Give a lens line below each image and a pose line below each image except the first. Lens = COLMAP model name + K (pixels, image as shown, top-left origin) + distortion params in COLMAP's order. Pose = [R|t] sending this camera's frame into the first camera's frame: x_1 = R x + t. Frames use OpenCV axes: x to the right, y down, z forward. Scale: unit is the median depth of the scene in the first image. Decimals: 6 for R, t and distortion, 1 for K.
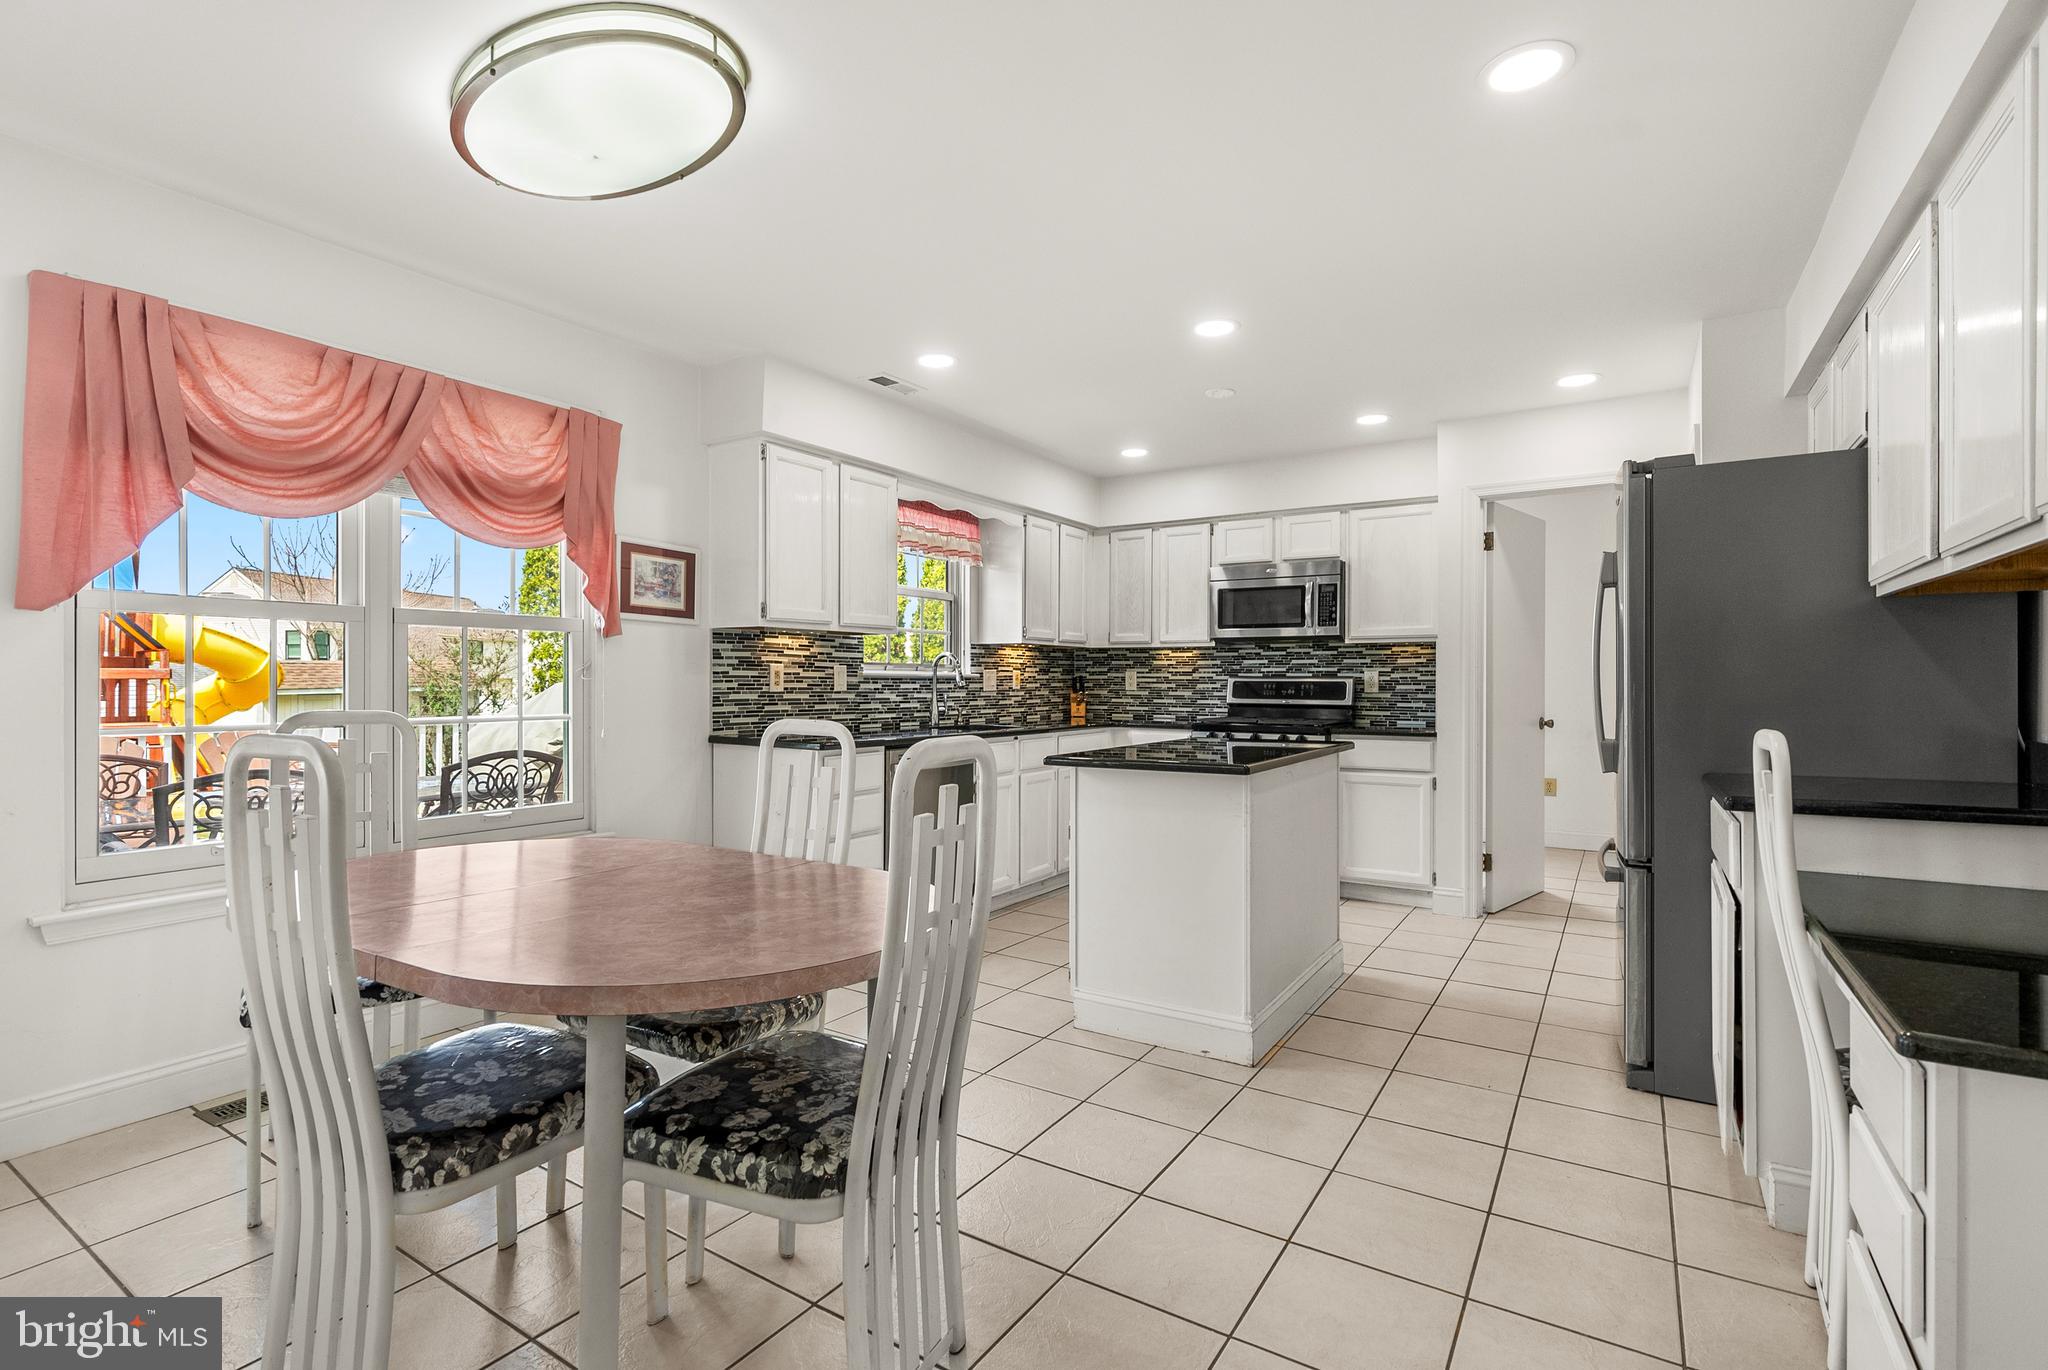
lens RADIAL K [[940.6, 0, 1036.4], [0, 940.6, 682.3], [0, 0, 1]] dist [-0.001670, 0.000752]
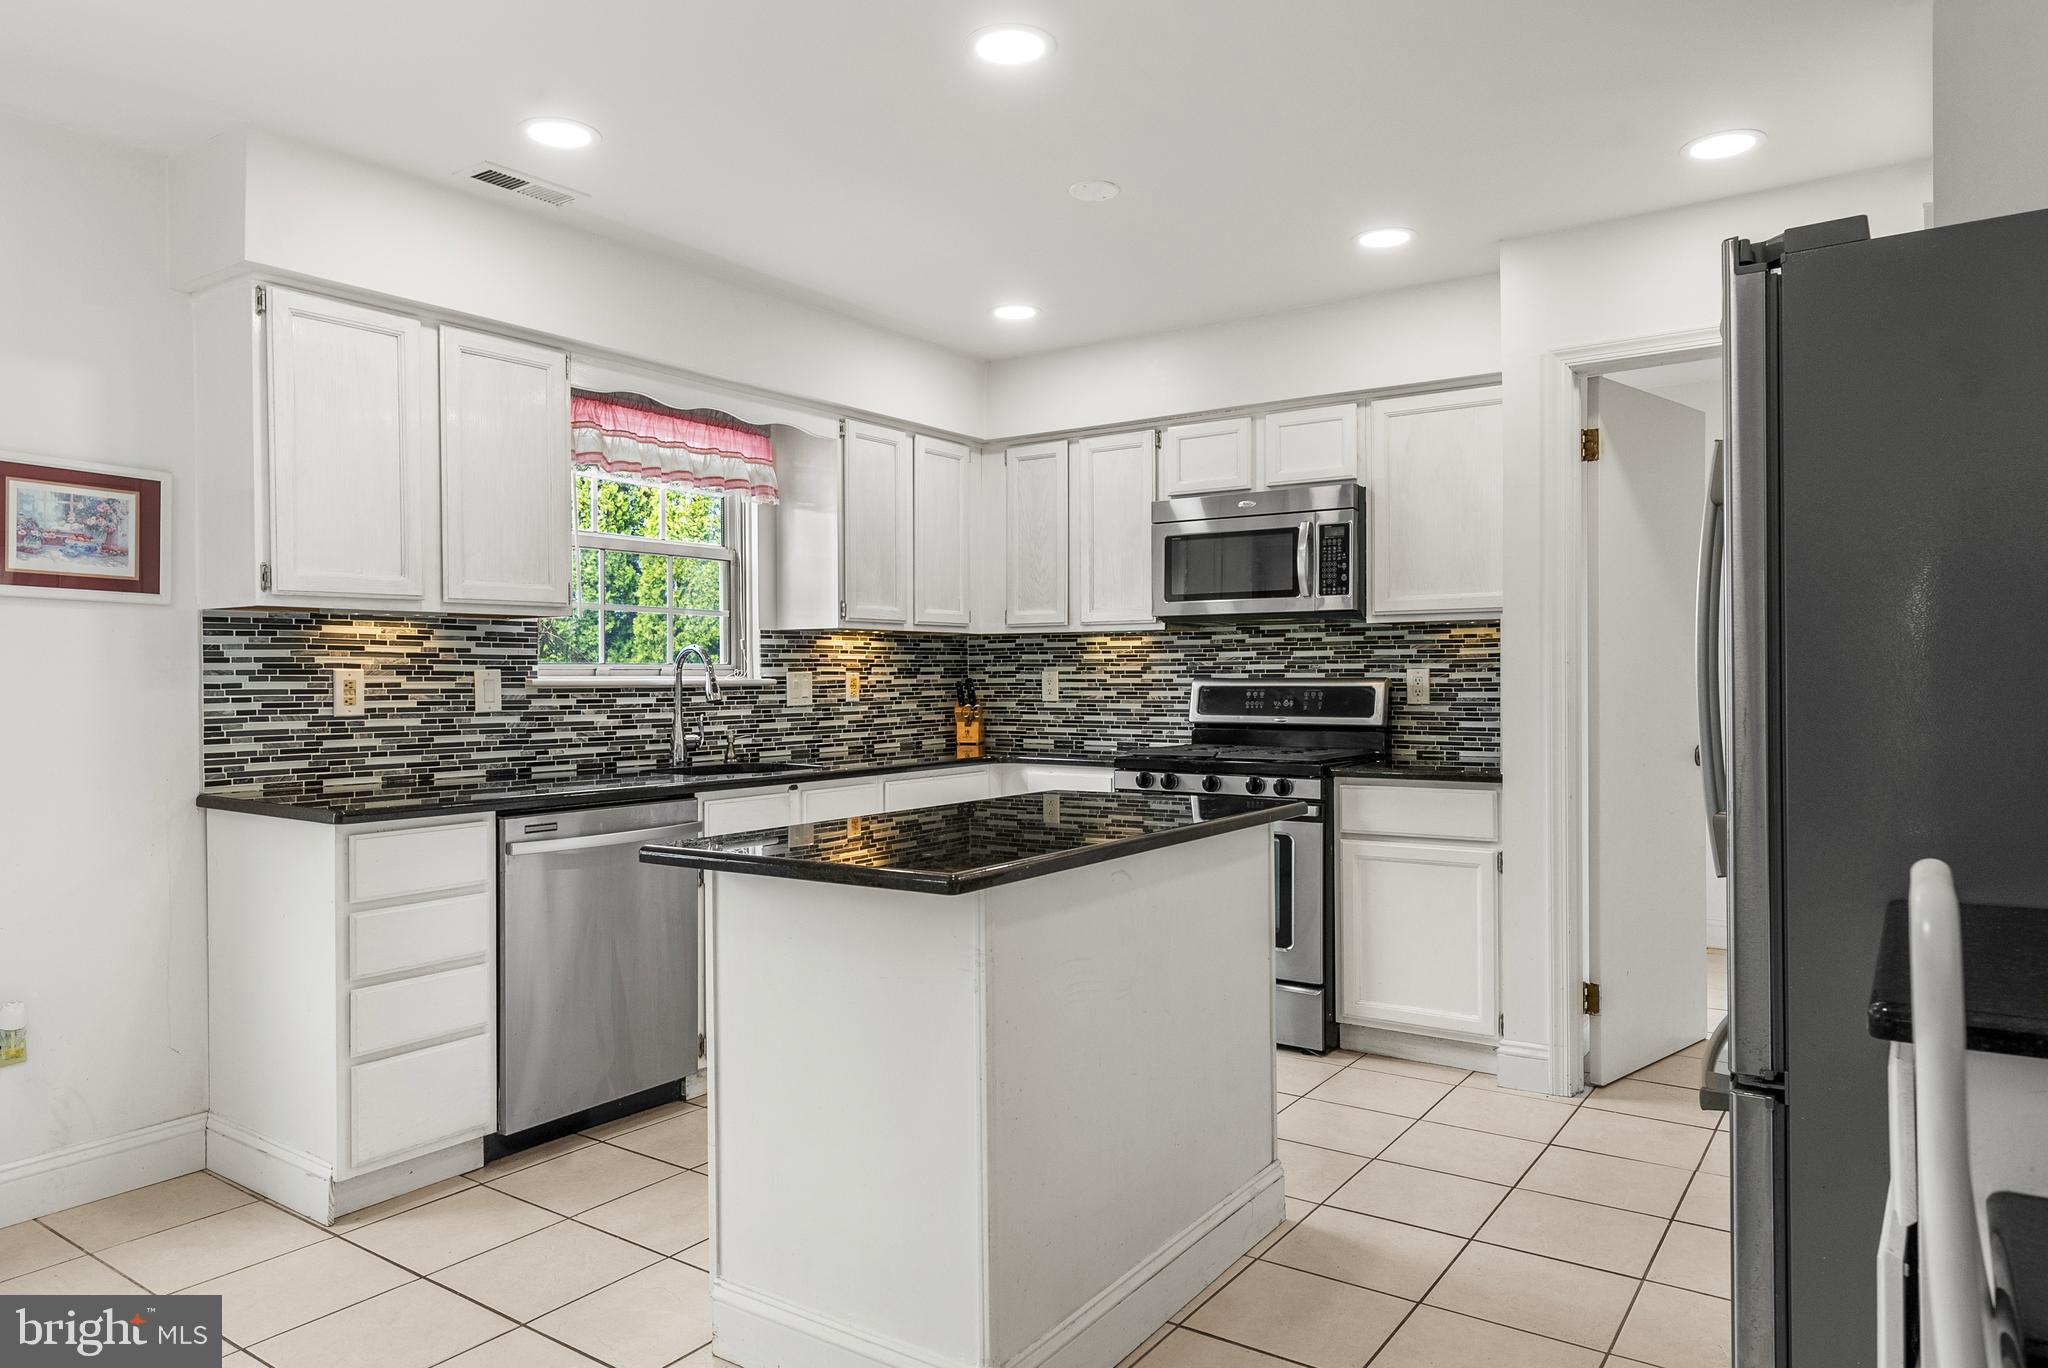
lens RADIAL K [[1299.0, 0, 1036.0], [0, 1299.0, 686.1], [0, 0, 1]] dist [0.004943, 0.005441]
pose [[0.999090, -0.008323, -0.041841, 0.165267], [0.008565, 0.999948, 0.005608, -0.008432], [0.041793, -0.005962, 0.999109, 0.176686]]
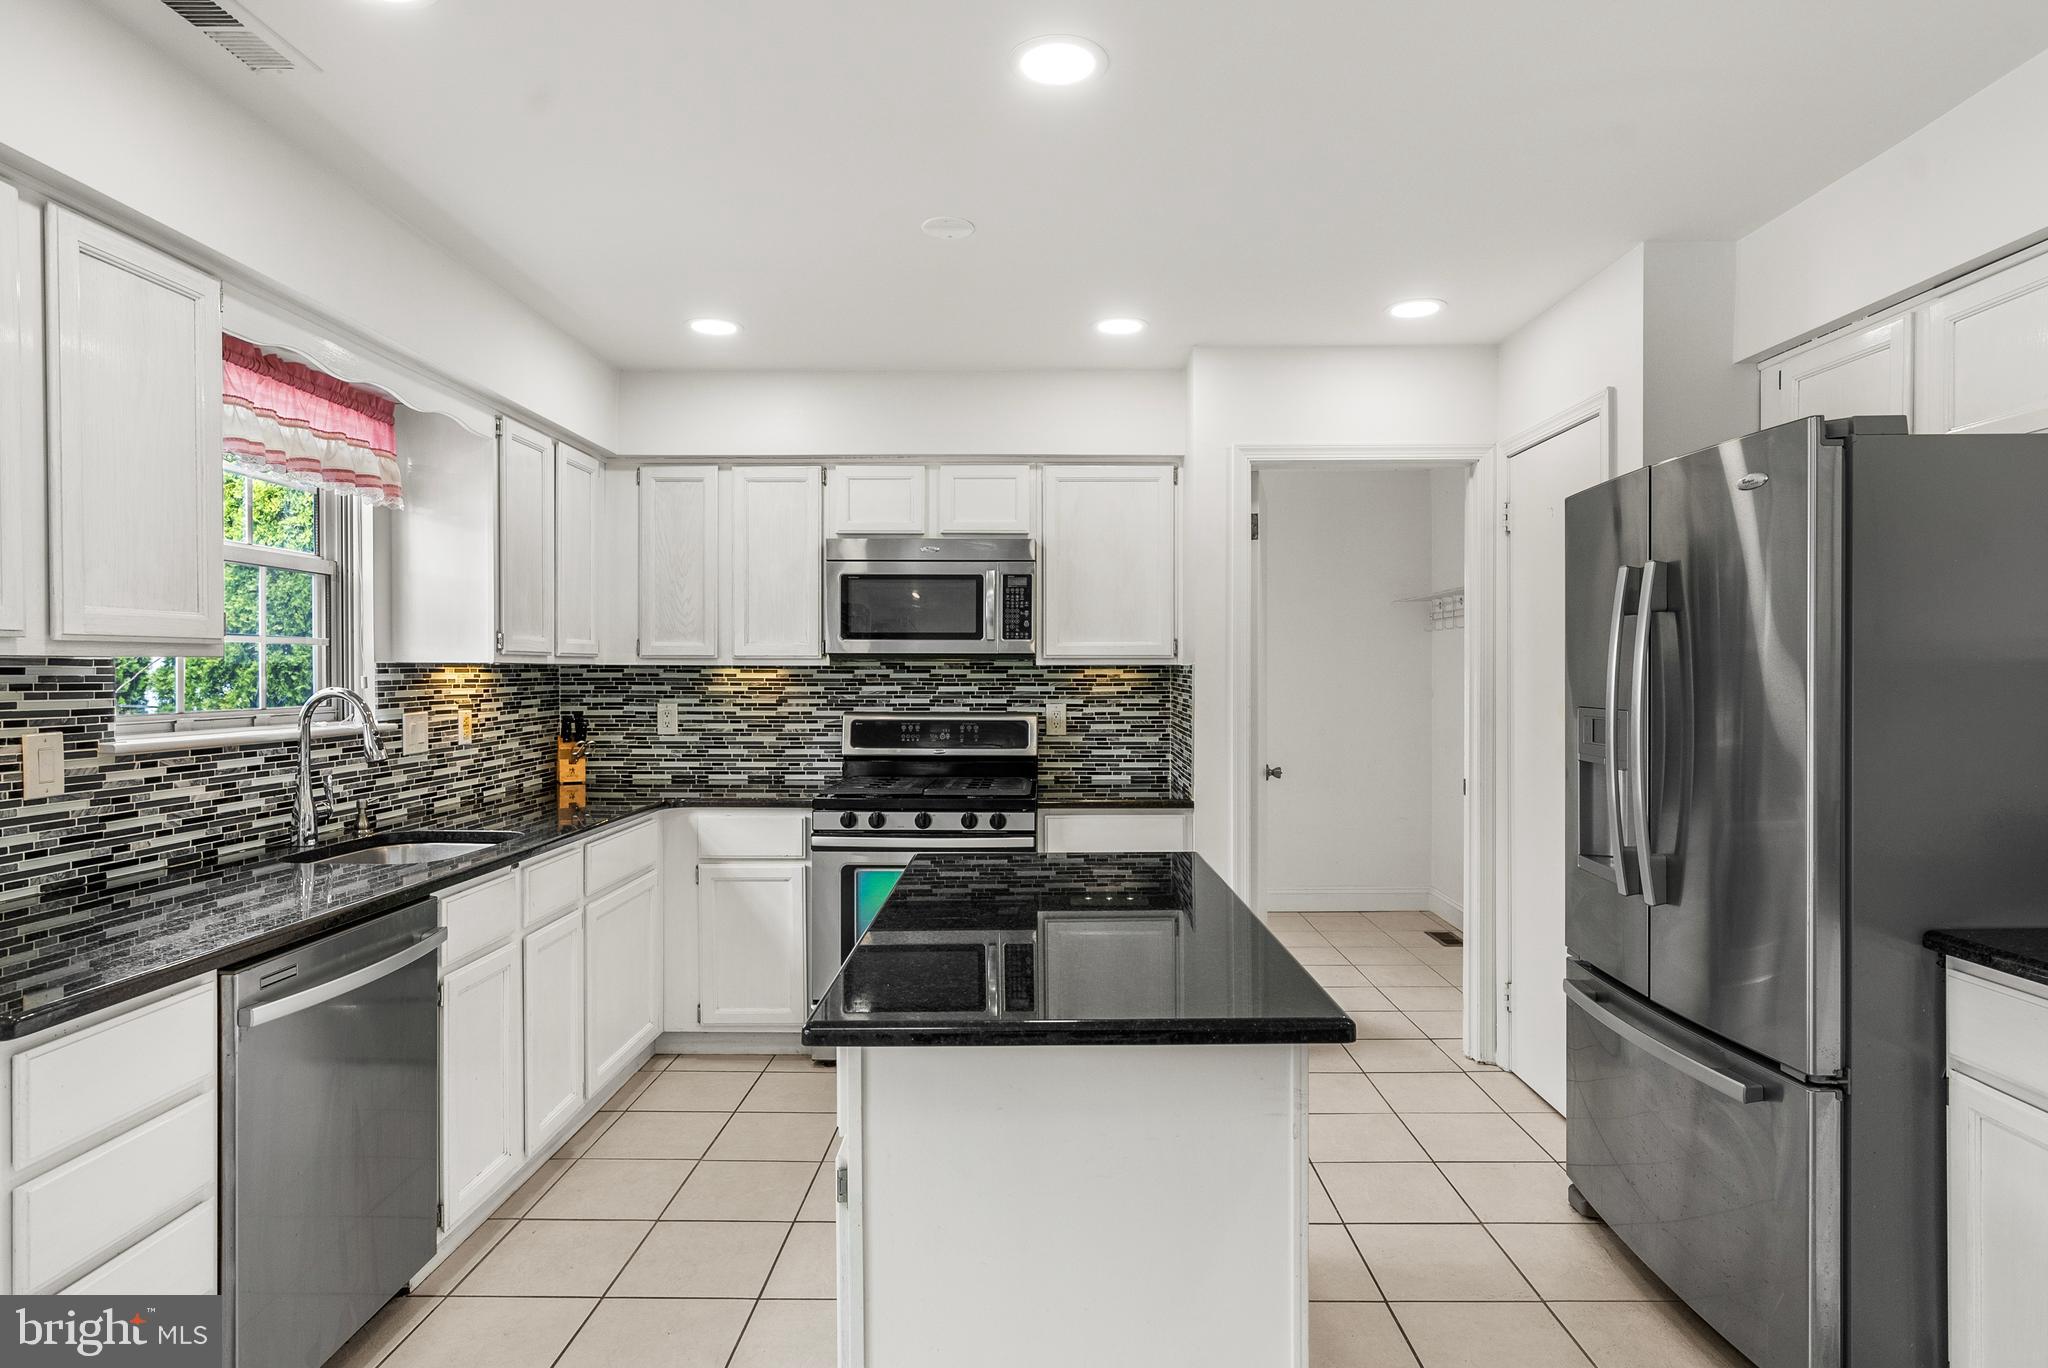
lens RADIAL K [[1112.1, 0, 1035.8], [0, 1112.1, 686.1], [0, 0, 1]] dist [-0.005252, 0.004681]
pose [[0.850540, -0.009746, 0.525819, -0.093106], [0.003181, 0.999905, 0.013388, -0.040286], [-0.525900, -0.009714, 0.850491, 0.360338]]
